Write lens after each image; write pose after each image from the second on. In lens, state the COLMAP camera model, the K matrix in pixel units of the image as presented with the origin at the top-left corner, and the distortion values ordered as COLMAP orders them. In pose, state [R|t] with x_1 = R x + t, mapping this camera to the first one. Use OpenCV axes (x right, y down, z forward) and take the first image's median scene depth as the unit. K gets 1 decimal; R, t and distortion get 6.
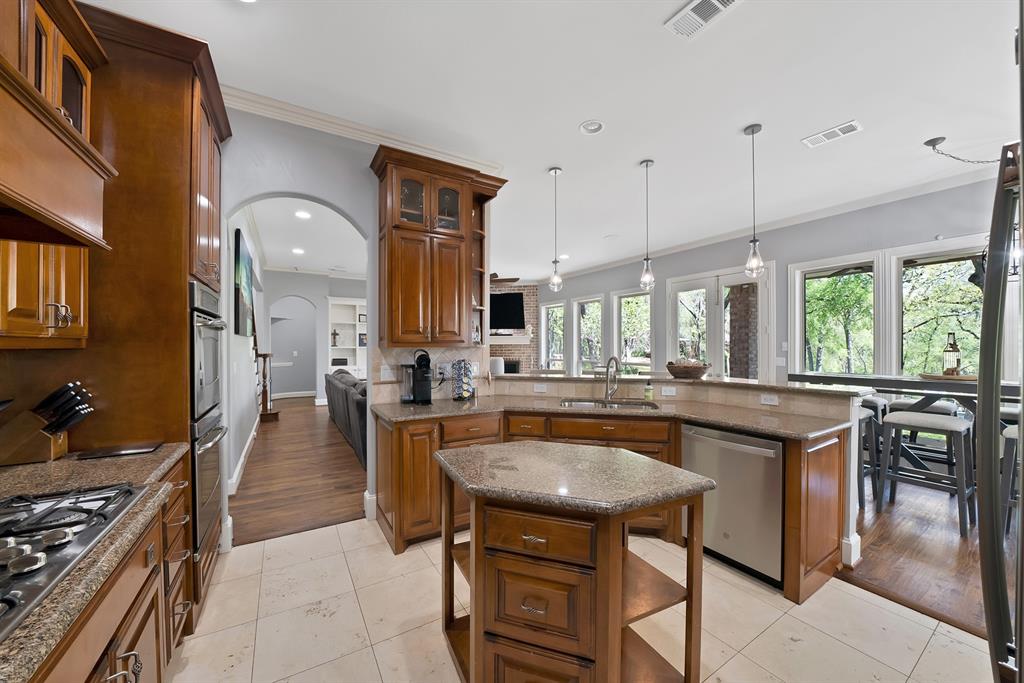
lens RADIAL K [[372.4, 0, 515.5], [0, 372.4, 346.4], [0, 0, 1]] dist [-0.022149, 0.000453]
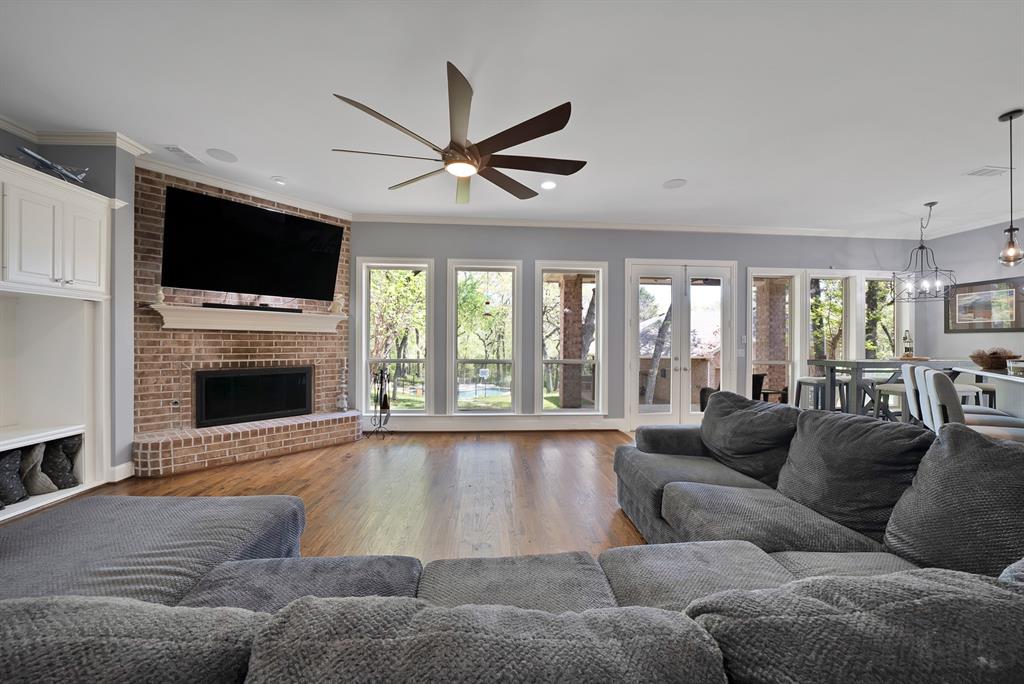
lens RADIAL K [[376.2, 0, 513.5], [0, 376.2, 343.6], [0, 0, 1]] dist [-0.018334, -0.000189]
pose [[0.461148, 0.004897, 0.887310, -0.374236], [-0.005083, 0.999983, -0.002877, 0.012344], [-0.887309, -0.003184, 0.461165, 0.672898]]
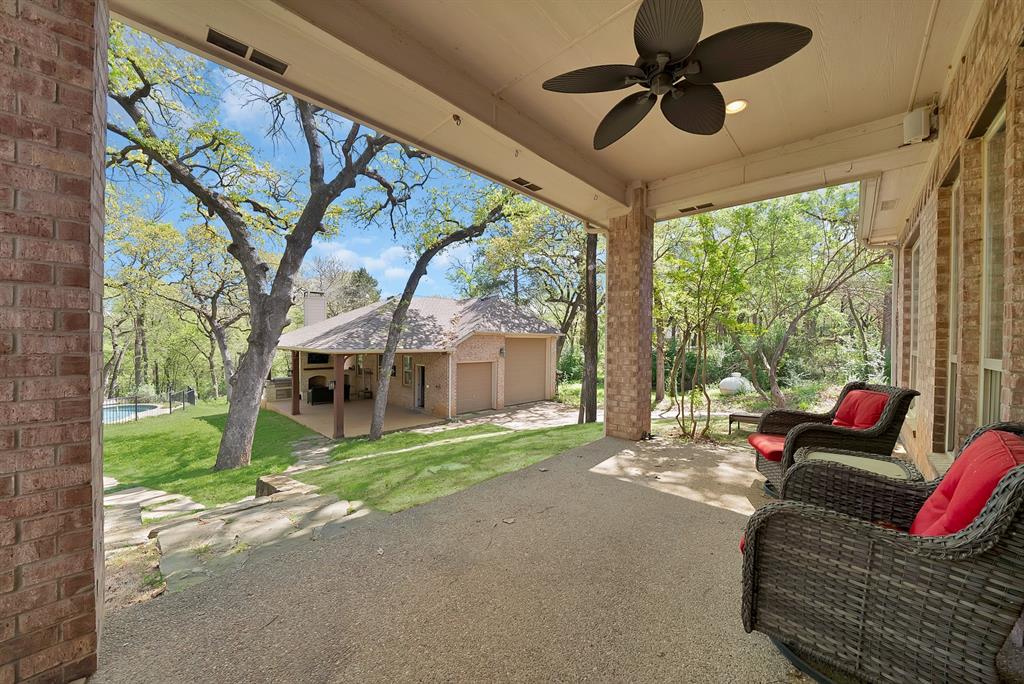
lens RADIAL K [[359.8, 0, 515.4], [0, 359.8, 346.6], [0, 0, 1]] dist [-0.021526, -0.000005]
pose [[-0.262588, -0.019239, 0.964716, 0.436873], [-0.012016, 0.999789, 0.016668, 0.033276], [-0.964833, -0.007216, -0.262764, 0.846327]]
